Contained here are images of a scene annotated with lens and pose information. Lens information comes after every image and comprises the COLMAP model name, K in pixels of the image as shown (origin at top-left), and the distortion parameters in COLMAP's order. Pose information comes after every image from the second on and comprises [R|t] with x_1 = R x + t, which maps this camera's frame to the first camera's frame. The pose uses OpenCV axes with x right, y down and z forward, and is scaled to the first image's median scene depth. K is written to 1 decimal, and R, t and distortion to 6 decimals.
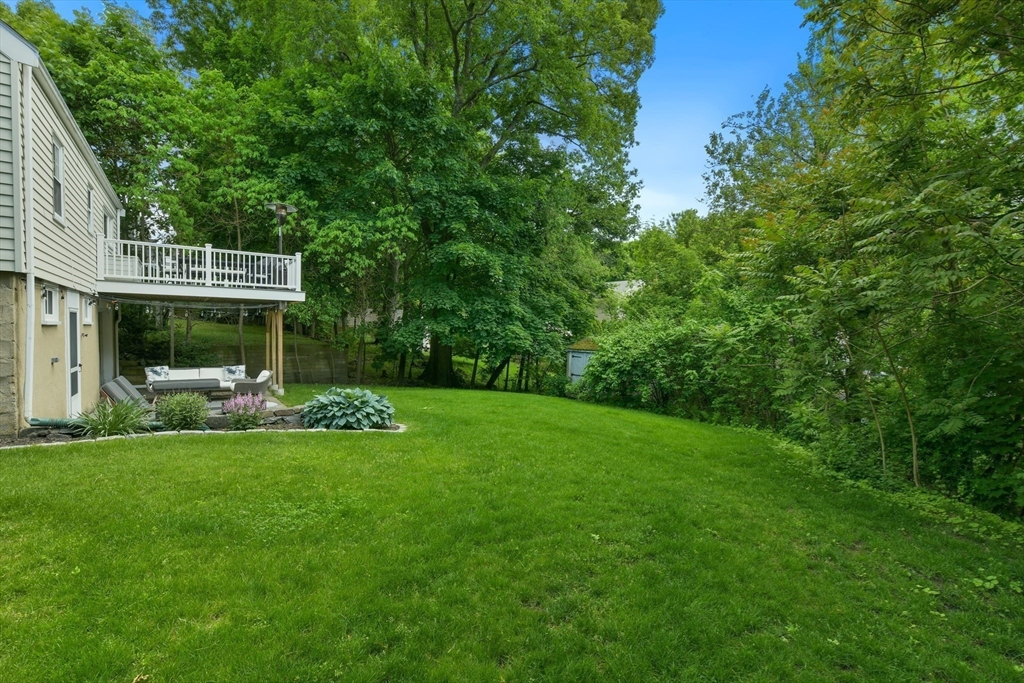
lens RADIAL K [[455.7, 0, 512.0], [0, 455.7, 341.5], [0, 0, 1]] dist [-0.015536, 0.000051]
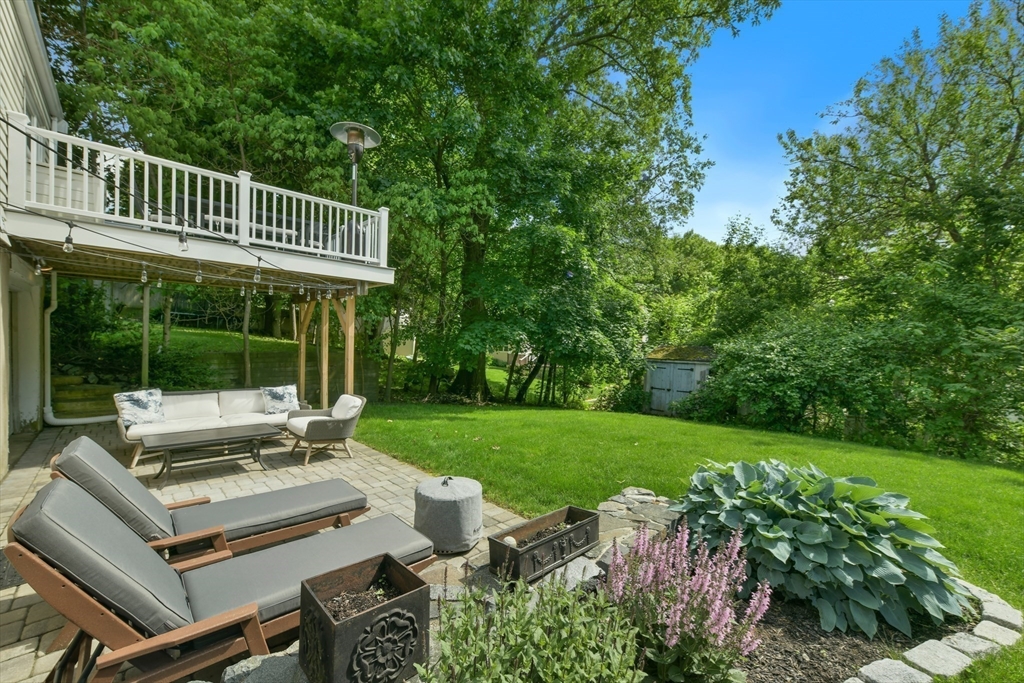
lens RADIAL K [[412.3, 0, 516.9], [0, 412.3, 345.3], [0, 0, 1]] dist [-0.000250, -0.000073]
pose [[0.989298, 0.006876, 0.145750, -0.364817], [-0.004947, 0.999895, -0.013596, 0.005339], [-0.145828, 0.012729, 0.989228, 0.396137]]
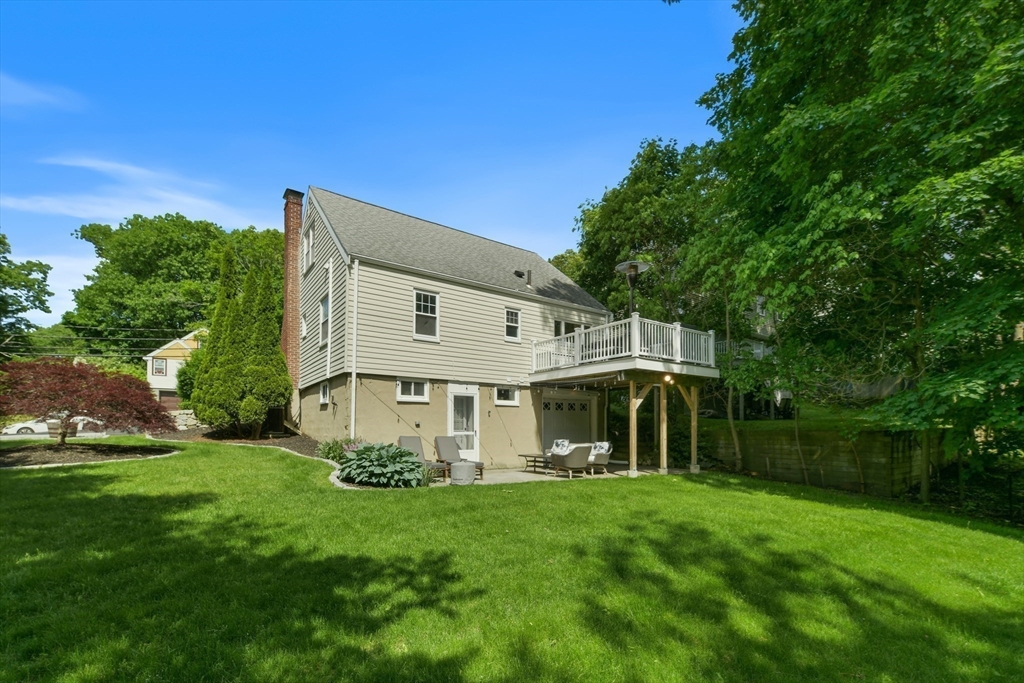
lens RADIAL K [[412.3, 0, 516.9], [0, 412.3, 345.3], [0, 0, 1]] dist [-0.000250, -0.000073]
pose [[0.022700, -0.202179, -0.979085, 0.275524], [-0.024169, 0.978941, -0.202710, 0.029557], [0.999450, 0.028265, 0.017335, 0.753068]]
